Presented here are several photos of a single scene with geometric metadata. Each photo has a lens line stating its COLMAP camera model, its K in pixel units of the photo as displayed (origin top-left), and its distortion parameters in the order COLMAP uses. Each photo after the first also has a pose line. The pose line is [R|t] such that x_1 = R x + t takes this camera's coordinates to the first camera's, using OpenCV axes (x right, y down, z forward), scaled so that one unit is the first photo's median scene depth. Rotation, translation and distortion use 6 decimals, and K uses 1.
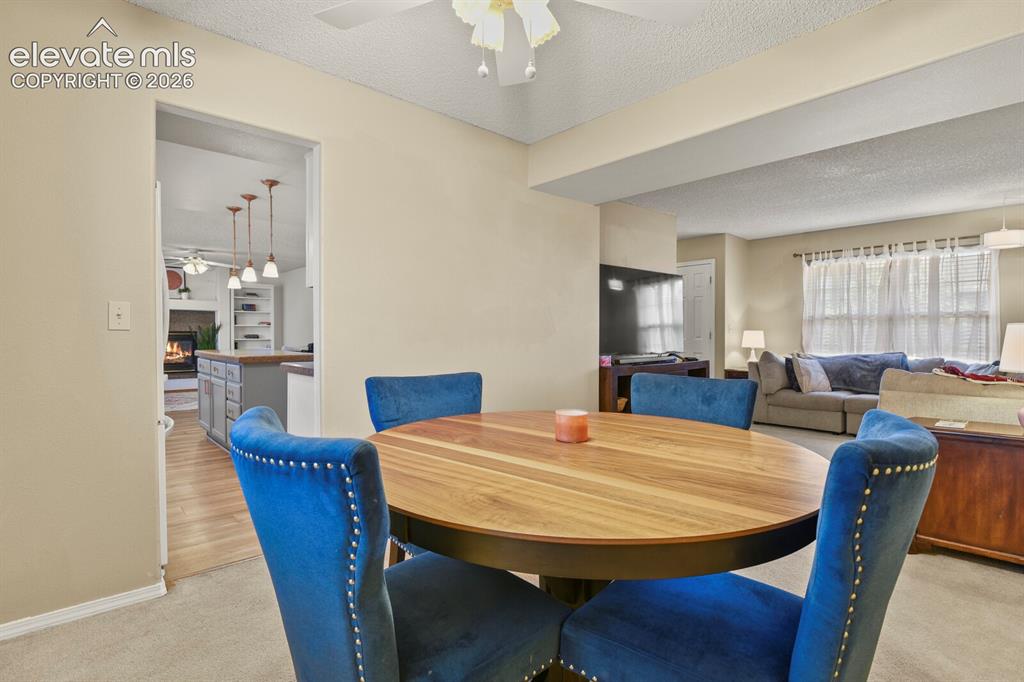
lens RADIAL K [[494.4, 0, 522.7], [0, 494.4, 340.7], [0, 0, 1]] dist [-0.005285, -0.006156]
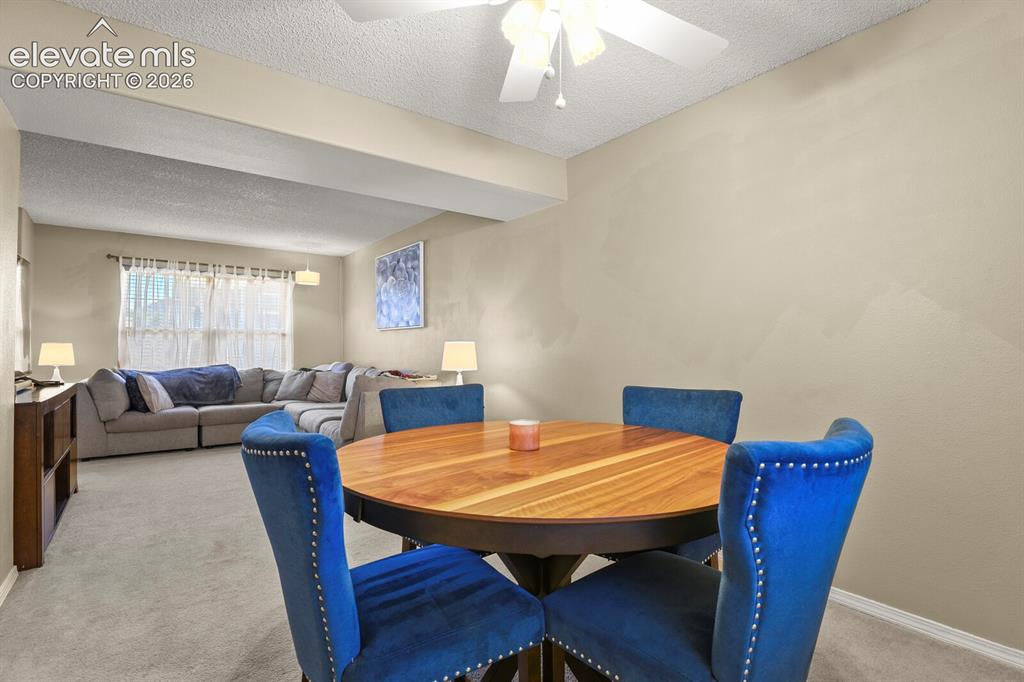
lens RADIAL K [[494.4, 0, 511.7], [0, 494.4, 341.9], [0, 0, 1]] dist [-0.005285, -0.006156]
pose [[0.092719, 0.011426, 0.995627, -0.264696], [0.013032, 0.999835, -0.012688, -0.003965], [-0.995607, 0.014151, 0.092555, 0.255451]]
